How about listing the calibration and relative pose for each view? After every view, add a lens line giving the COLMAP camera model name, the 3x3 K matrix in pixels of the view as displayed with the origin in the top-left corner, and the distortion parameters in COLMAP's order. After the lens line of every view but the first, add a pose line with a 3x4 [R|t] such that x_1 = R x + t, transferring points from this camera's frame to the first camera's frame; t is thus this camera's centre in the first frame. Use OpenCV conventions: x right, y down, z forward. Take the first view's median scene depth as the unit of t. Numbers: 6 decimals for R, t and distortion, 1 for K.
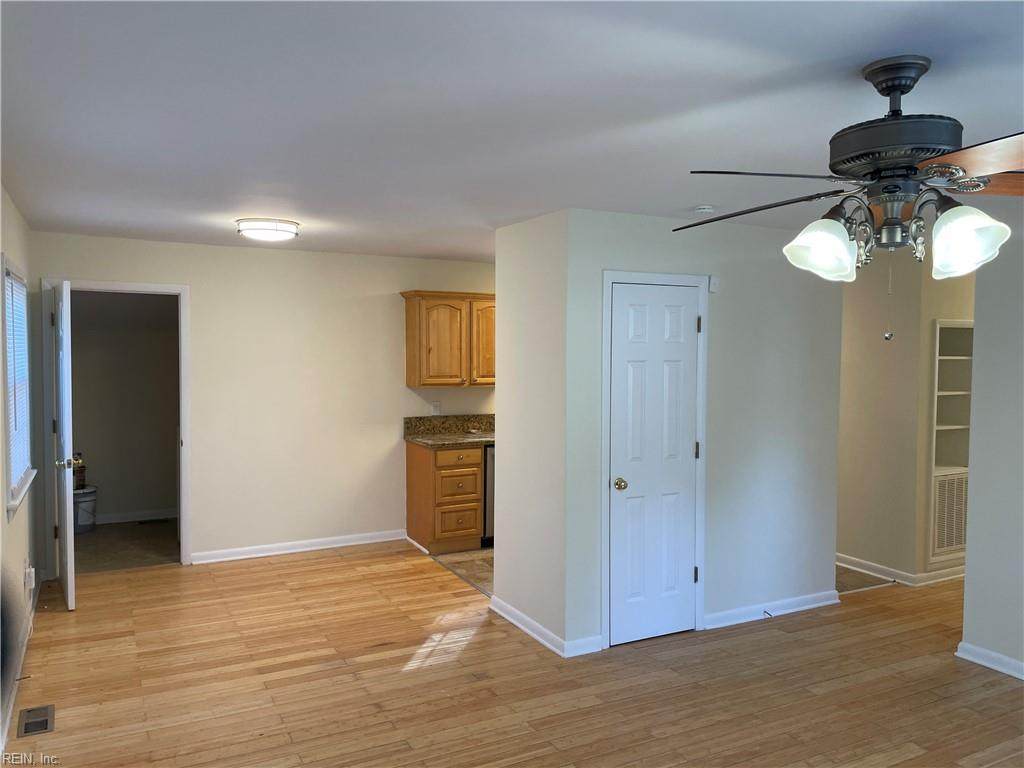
lens RADIAL K [[775.8, 0, 512.0], [0, 775.8, 384.0], [0, 0, 1]] dist [0.065542, -0.119426]
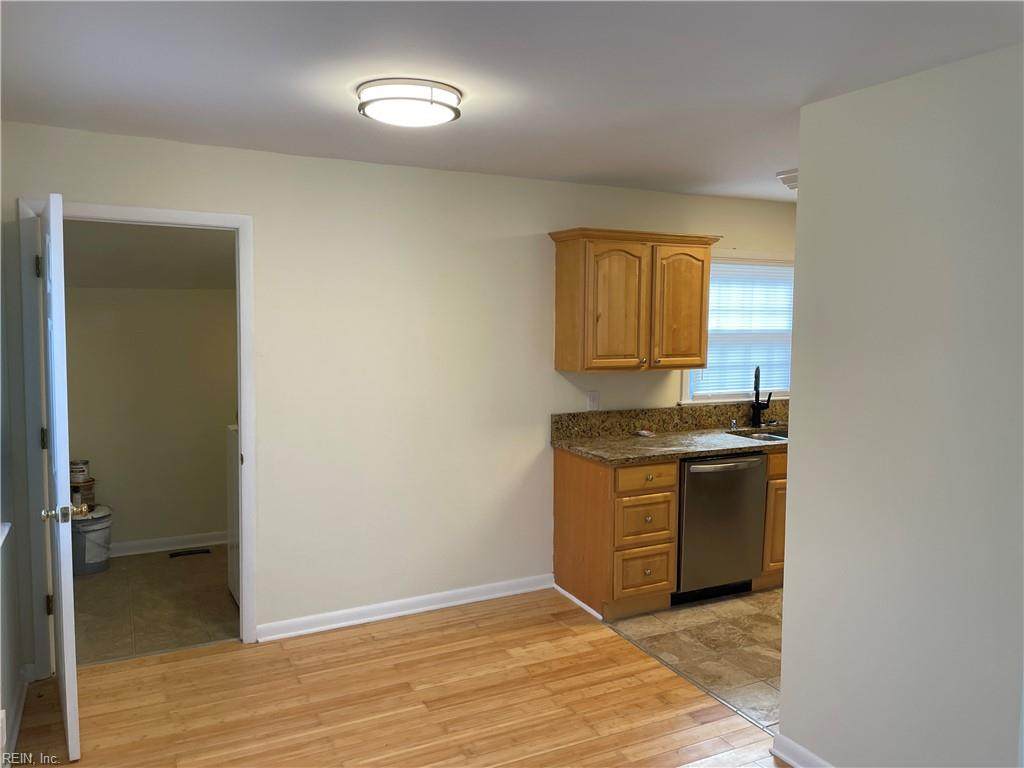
lens RADIAL K [[769.8, 0, 514.2], [0, 769.8, 375.5], [0, 0, 1]] dist [0.069024, -0.101500]
pose [[0.999971, 0.004684, -0.006048, -0.179562], [-0.004474, 0.999405, 0.034206, -0.016037], [0.006205, -0.034178, 0.999396, 0.334101]]
